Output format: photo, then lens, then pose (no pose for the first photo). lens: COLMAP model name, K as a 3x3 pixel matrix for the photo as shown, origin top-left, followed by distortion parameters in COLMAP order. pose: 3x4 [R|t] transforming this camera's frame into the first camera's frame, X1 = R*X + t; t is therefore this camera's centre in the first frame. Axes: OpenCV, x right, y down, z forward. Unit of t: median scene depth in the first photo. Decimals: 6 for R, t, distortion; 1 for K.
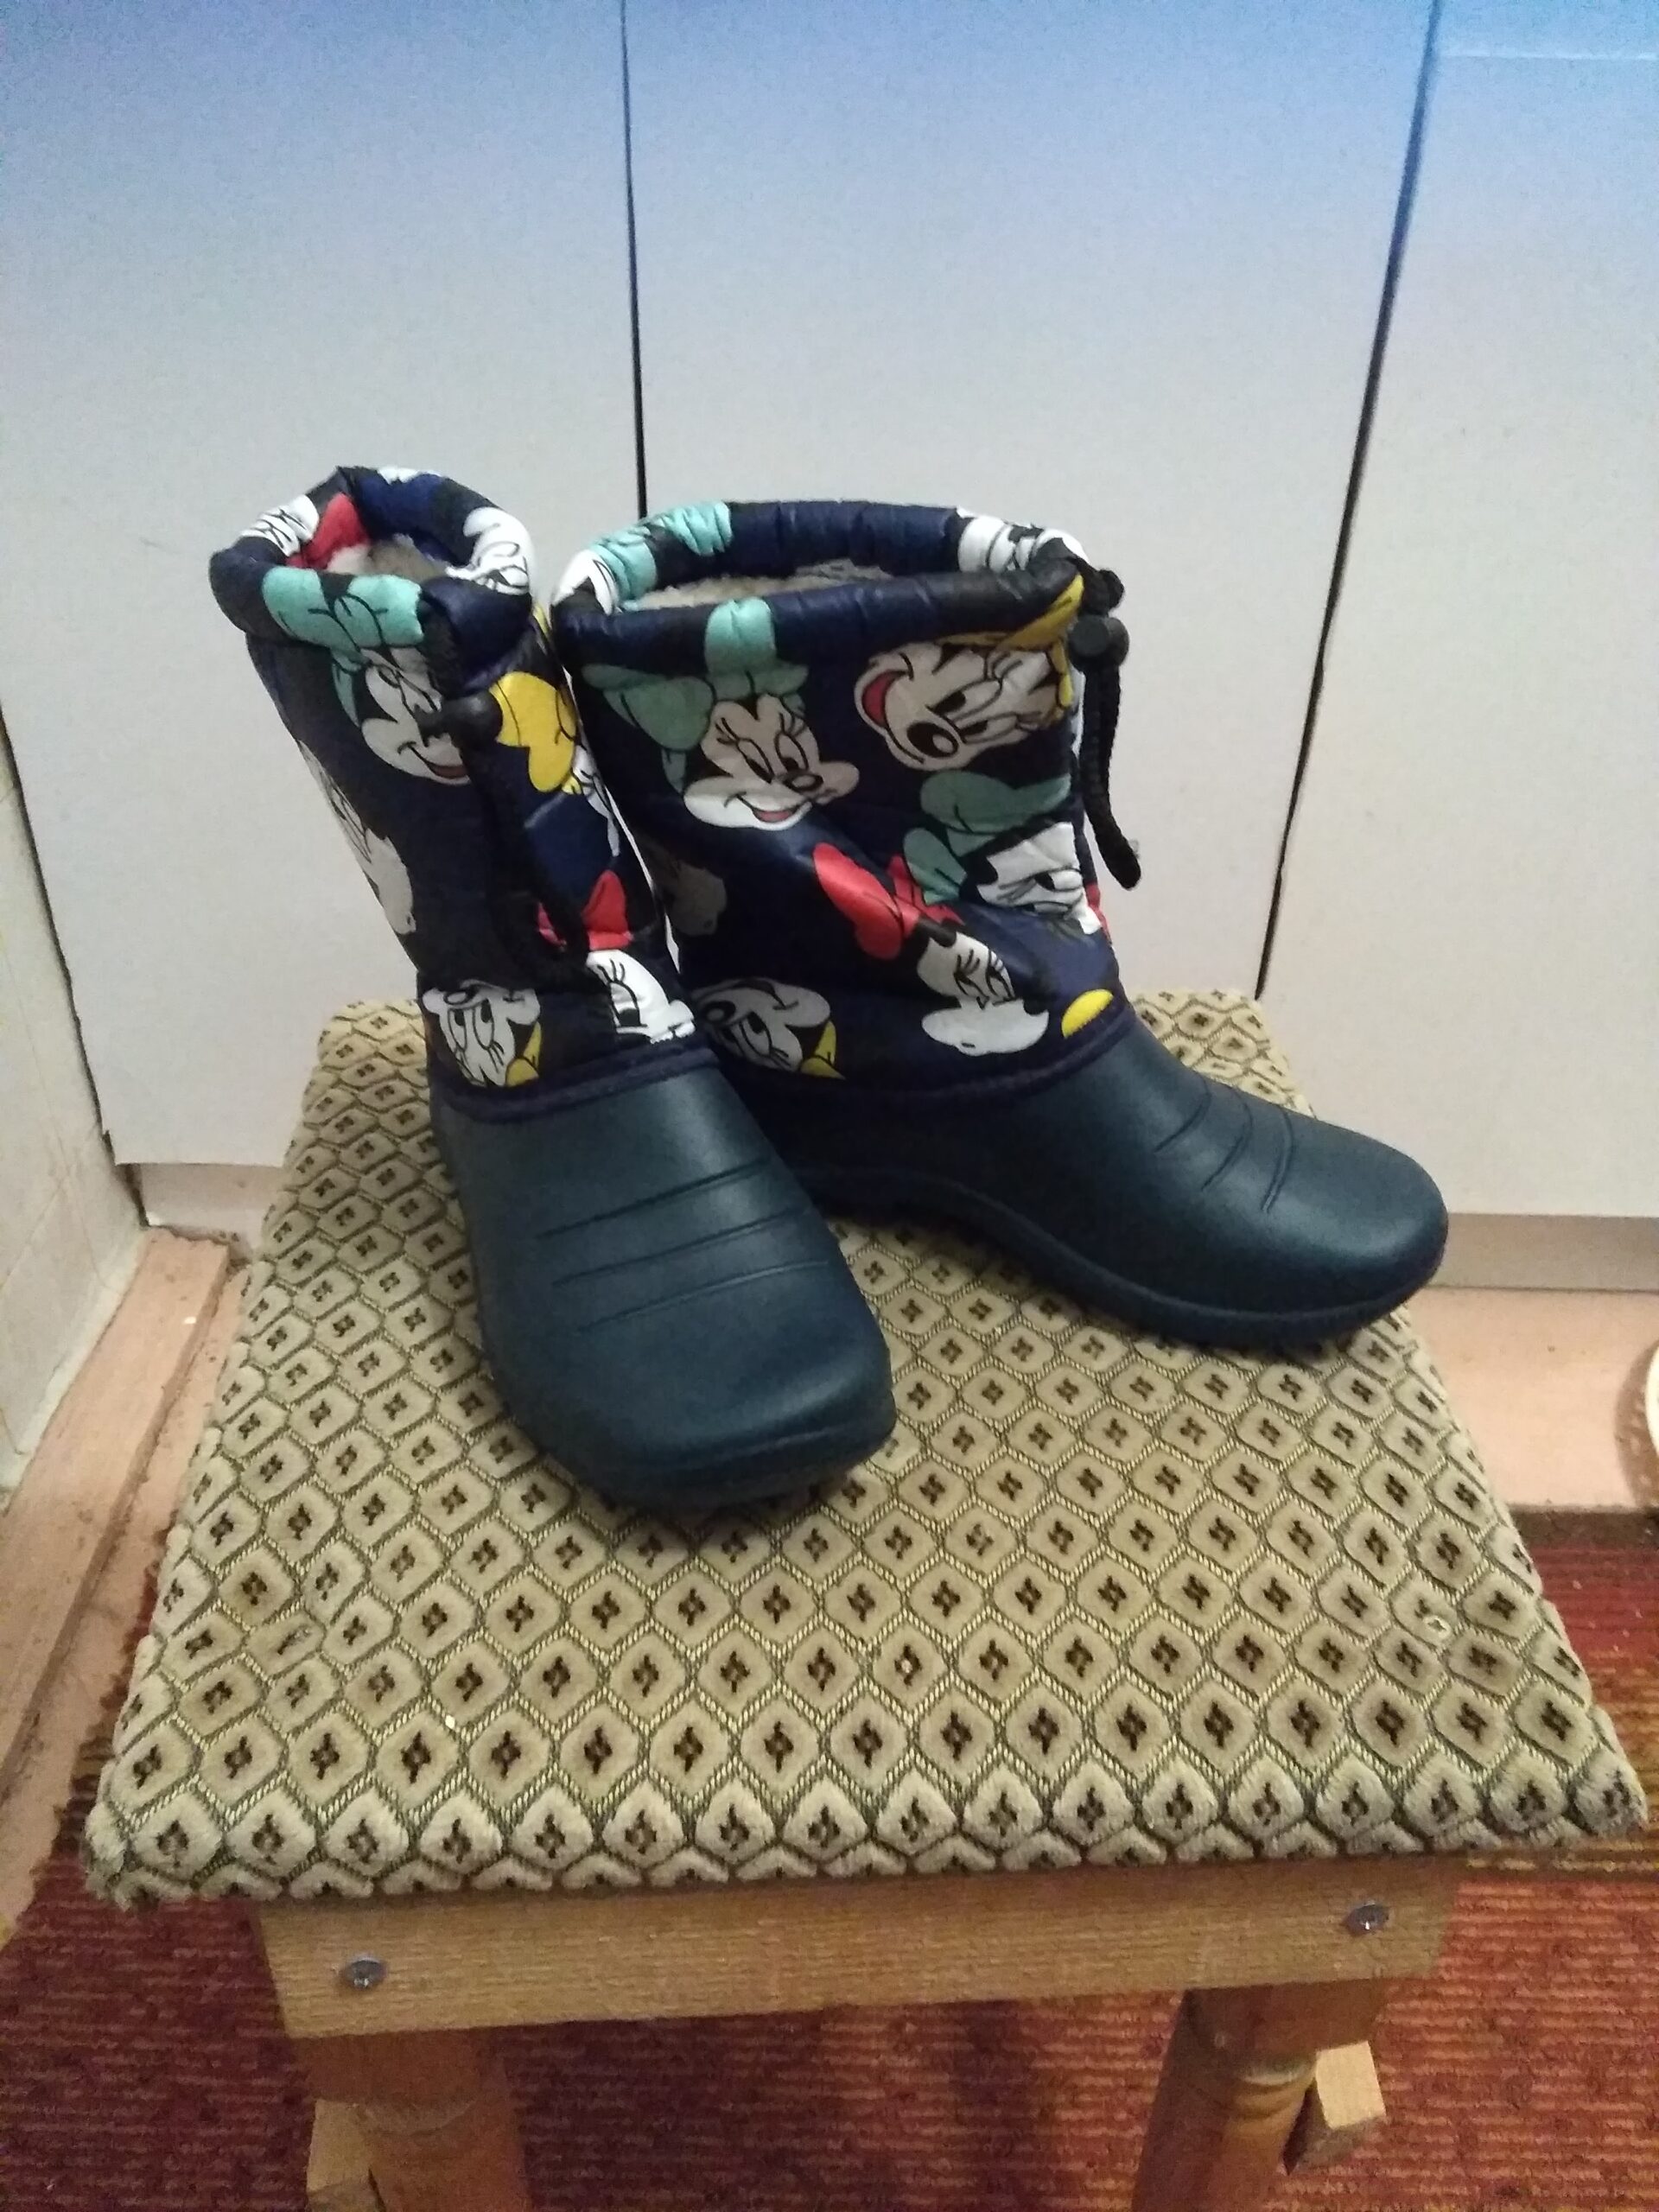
lens RADIAL K [[1834.9, 0, 830.4], [0, 1834.9, 1103.3], [0, 0, 1]] dist [0.075050, -0.163840]
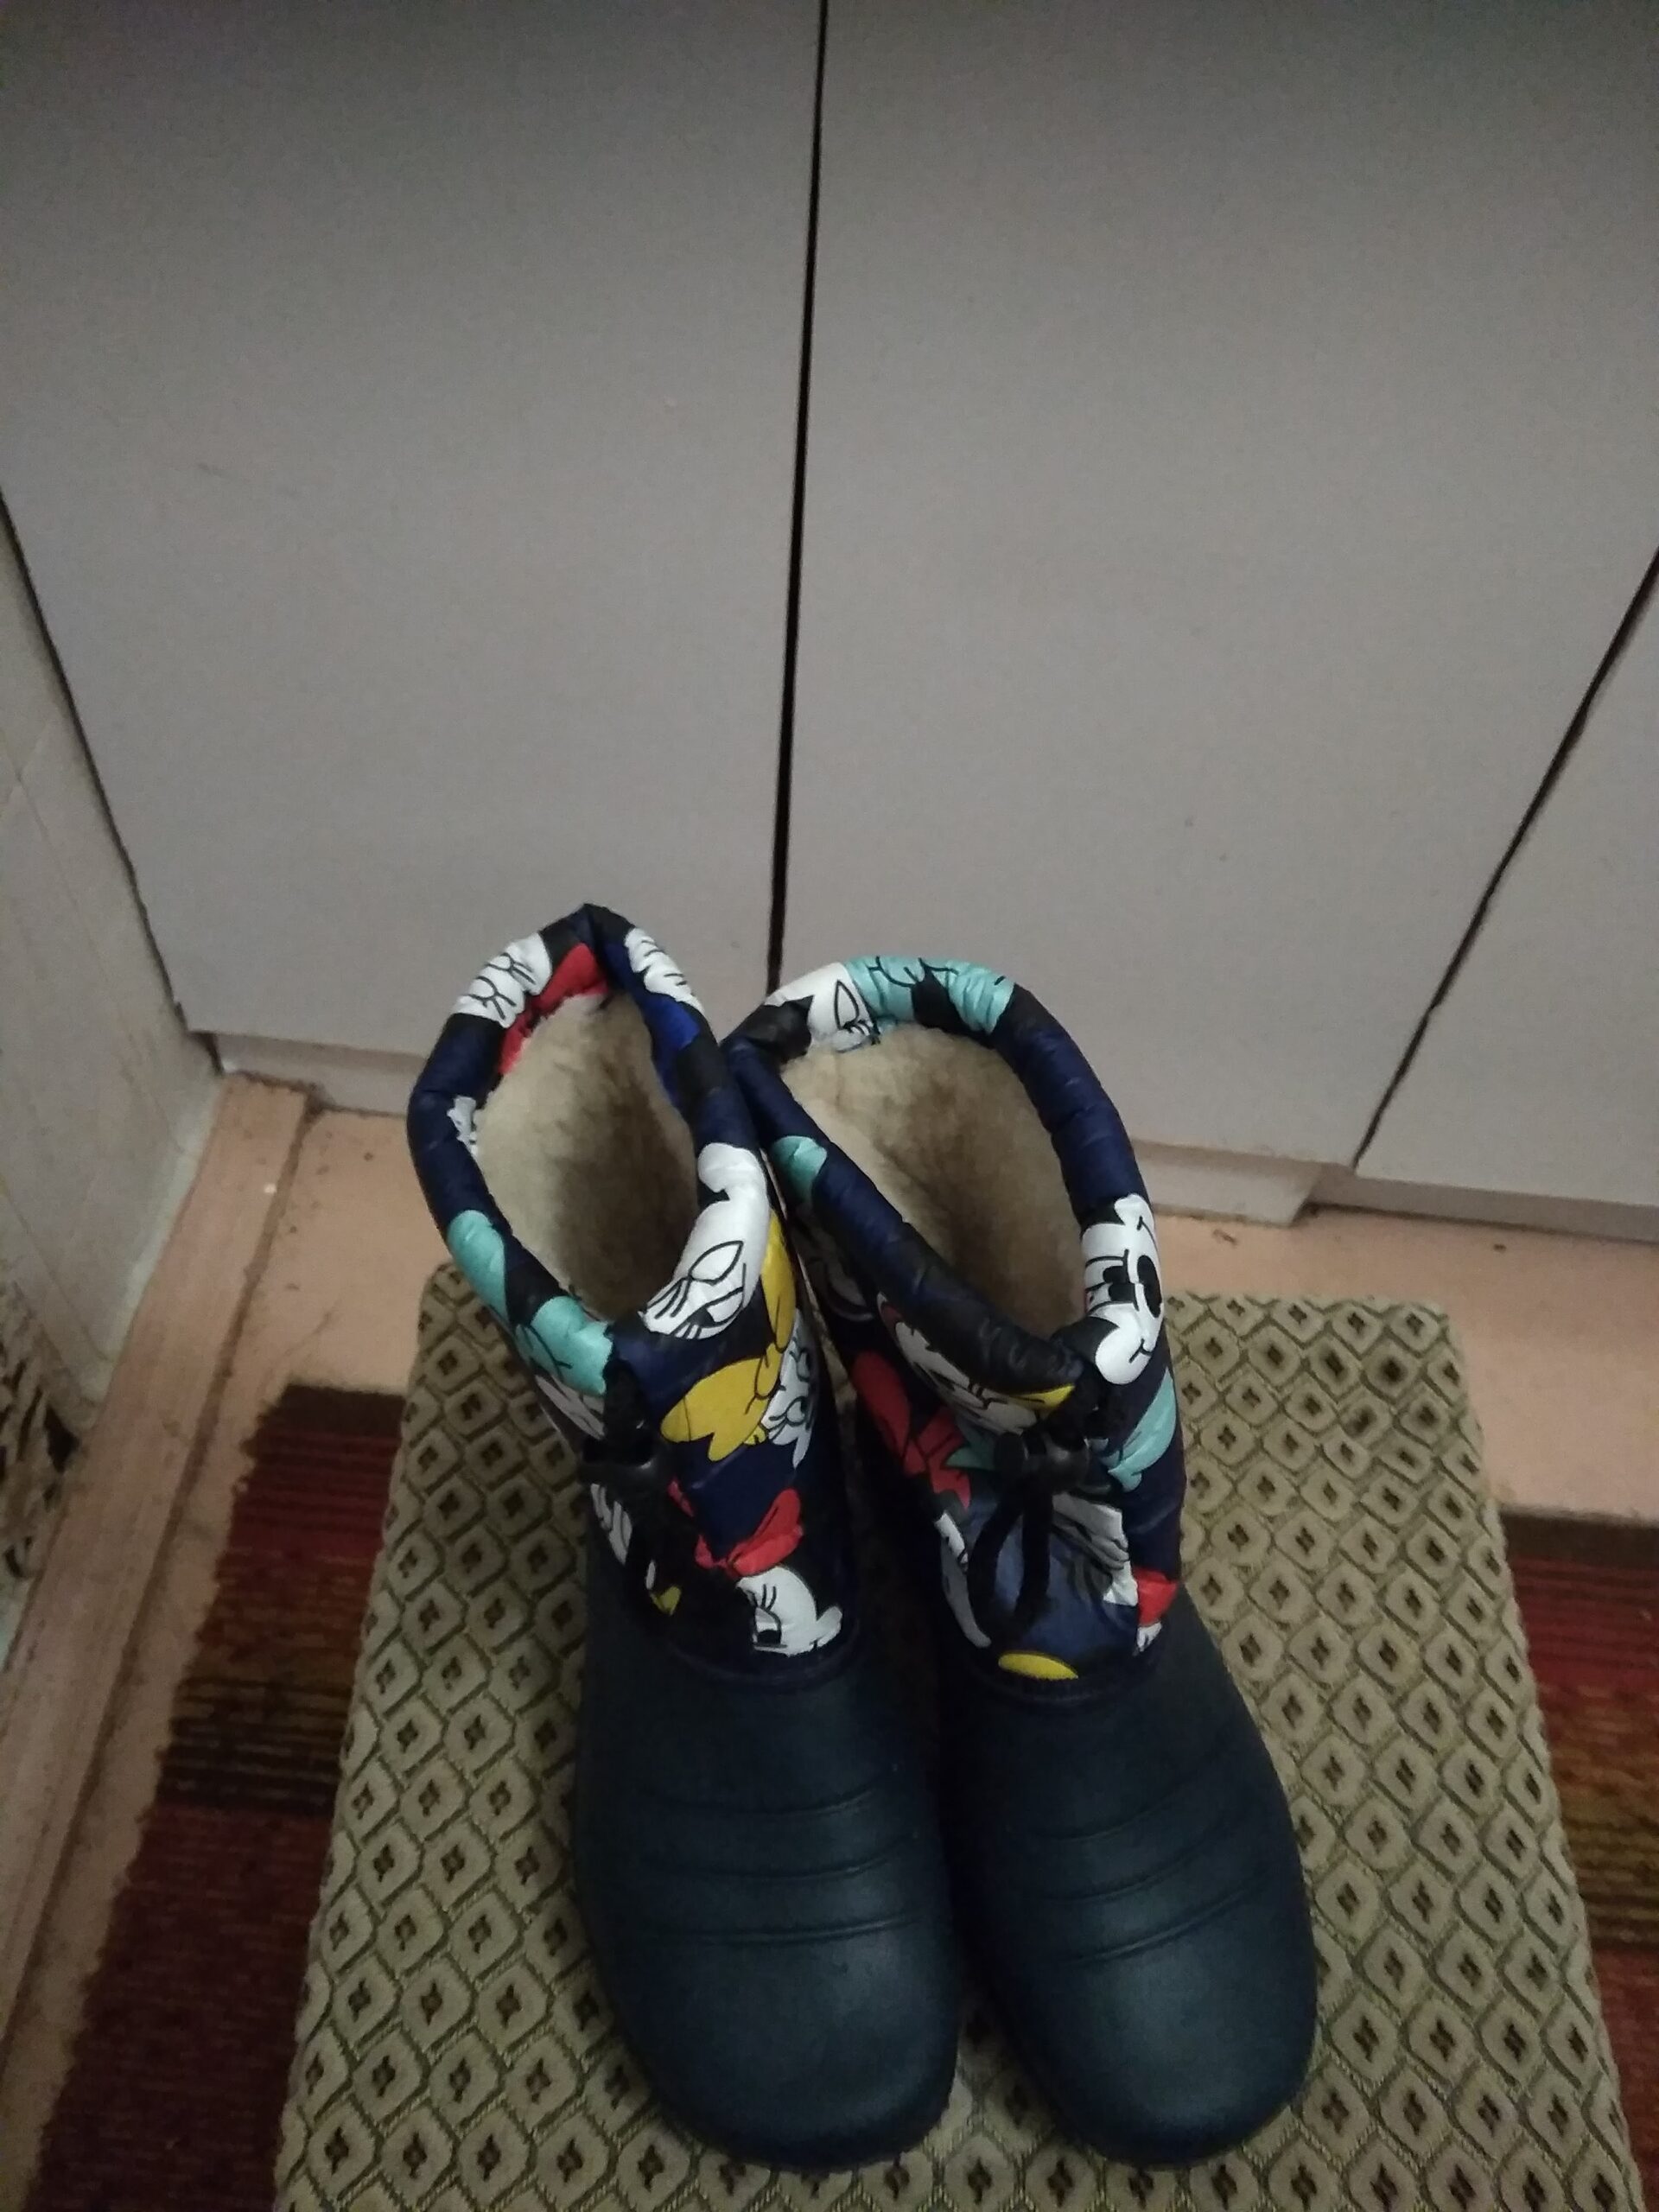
lens RADIAL K [[1839.2, 0, 829.5], [0, 1839.2, 1106.0], [0, 0, 1]] dist [0.057294, -0.120669]
pose [[0.996164, 0.086005, -0.016143, -0.106638], [-0.076205, 0.943295, 0.323091, -0.681159], [0.043015, -0.320621, 0.946230, 0.276833]]
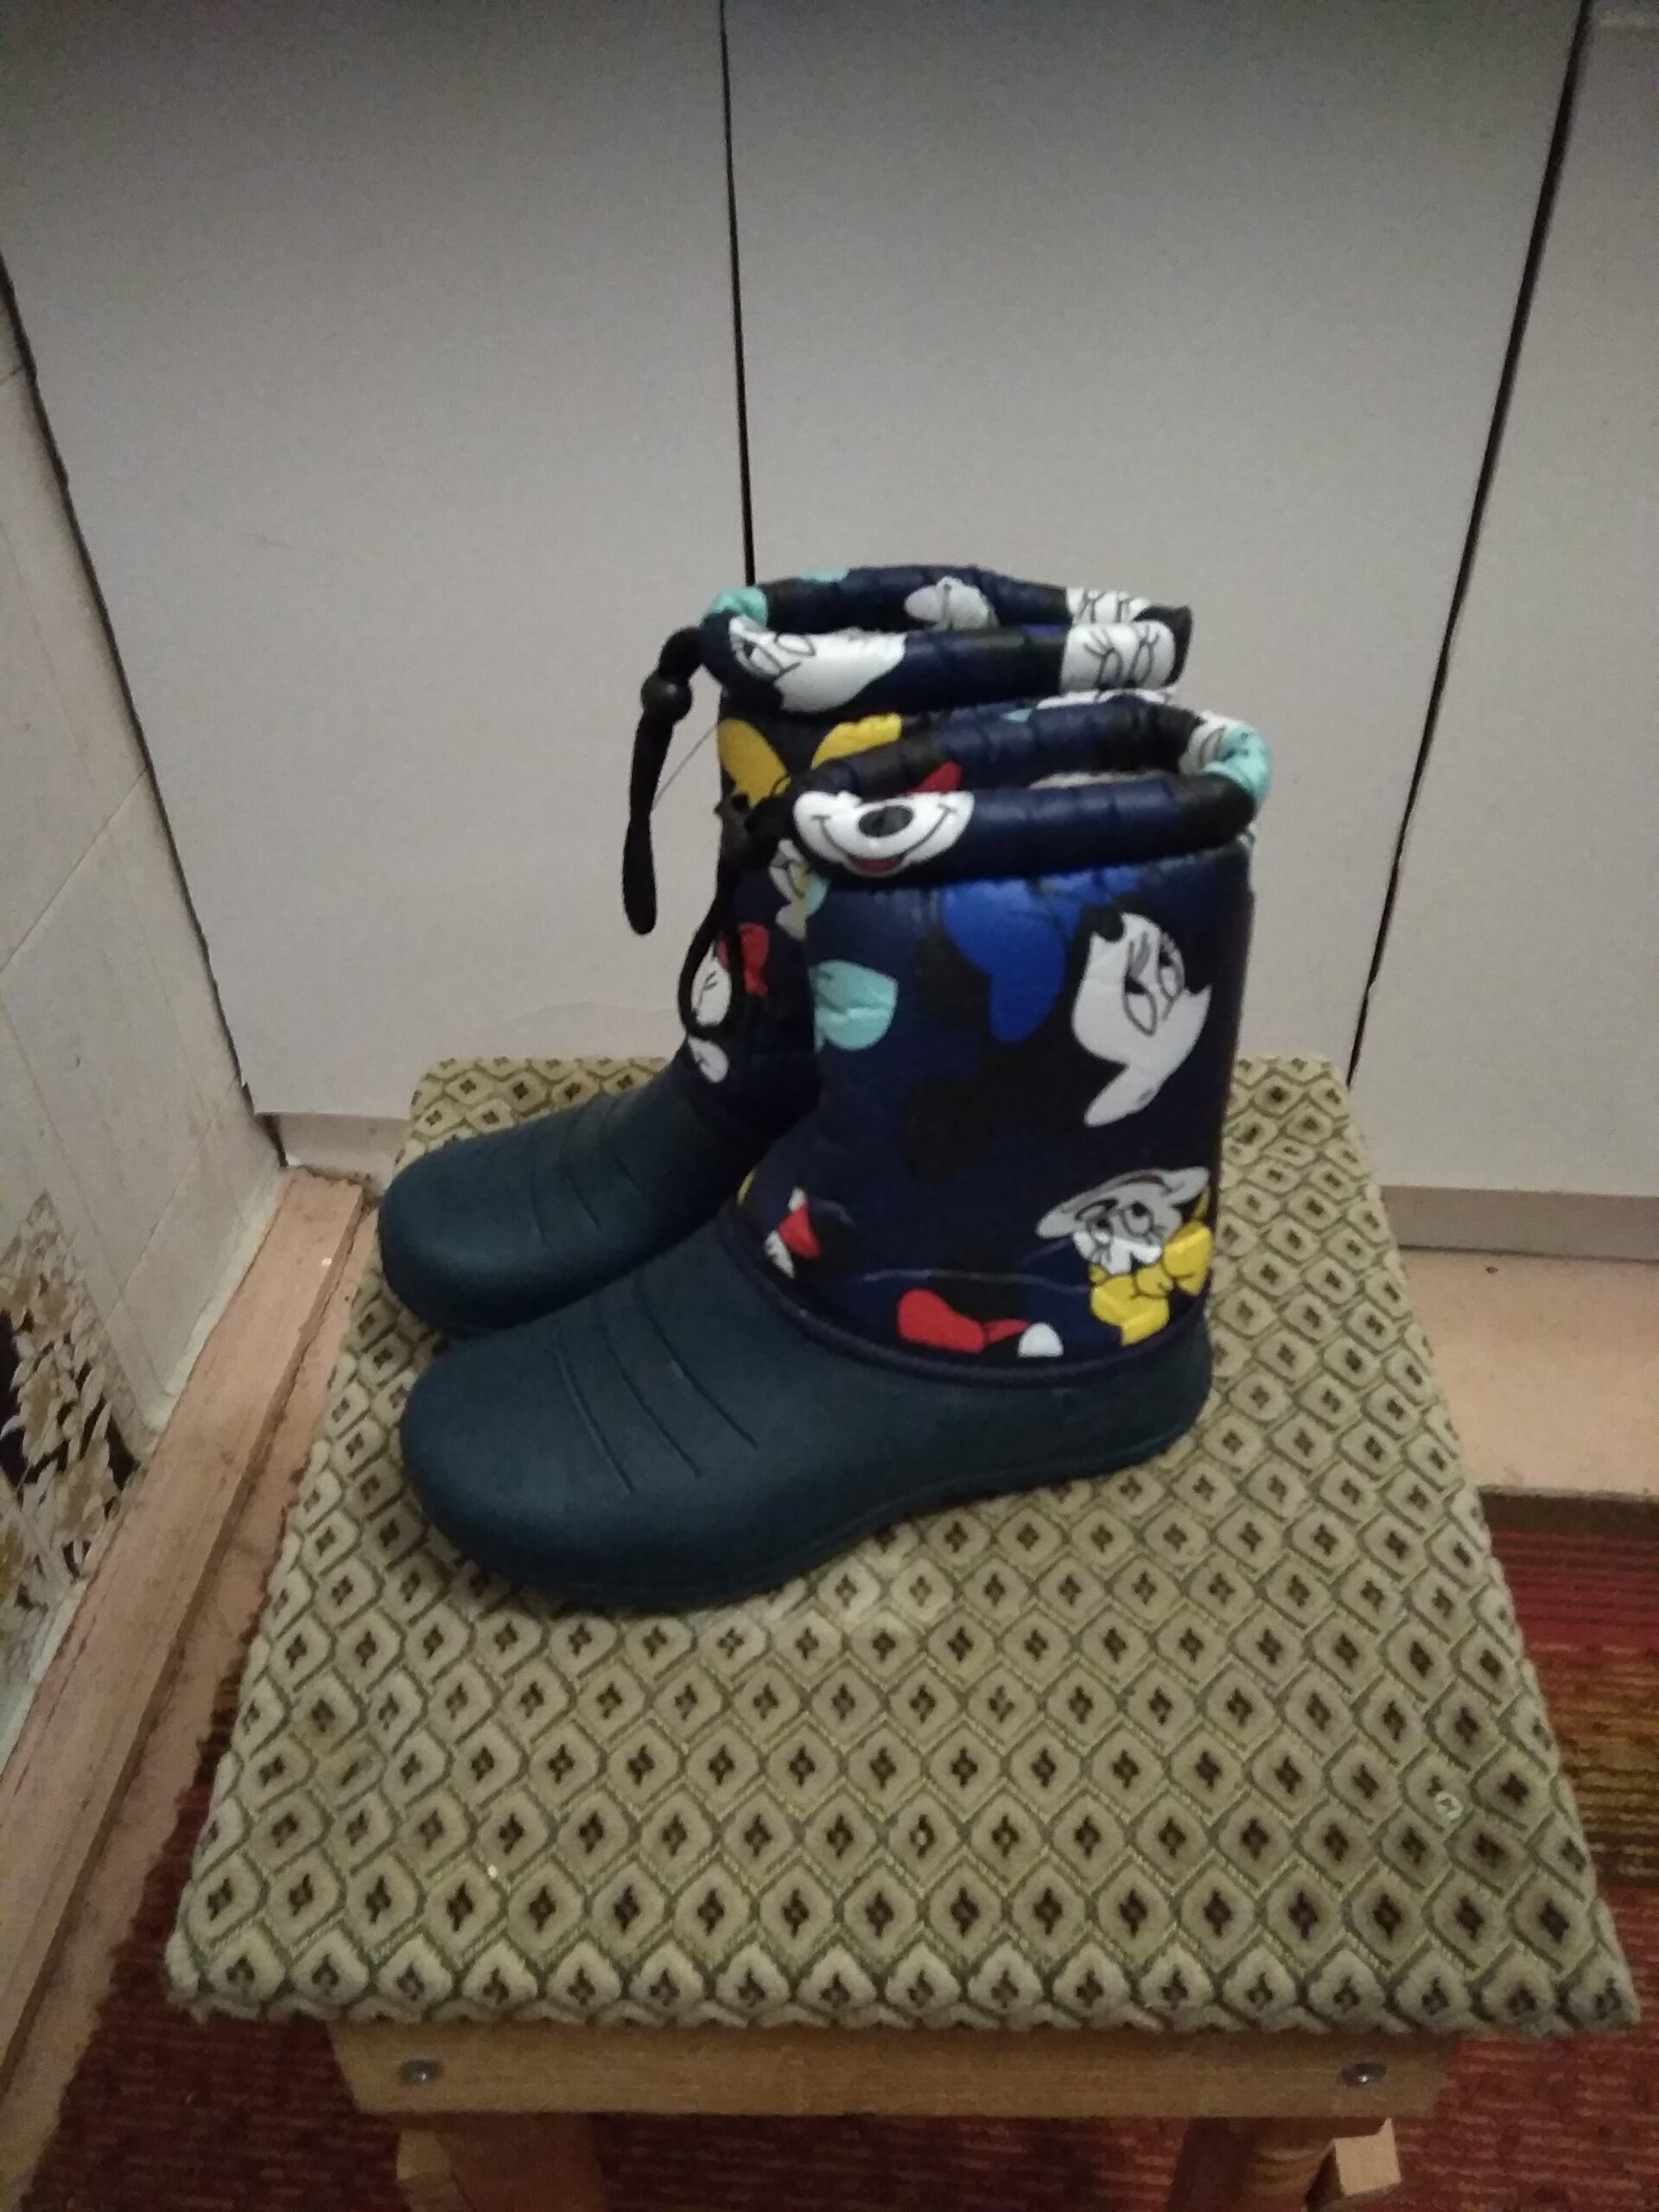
lens RADIAL K [[1814.9, 0, 829.5], [0, 1814.9, 1106.0], [0, 0, 1]] dist [0.065335, -0.118869]
pose [[0.996217, 0.021936, -0.084085, 0.067072], [-0.013304, 0.994708, 0.101879, -0.212414], [0.085875, -0.100375, 0.991237, 0.005146]]
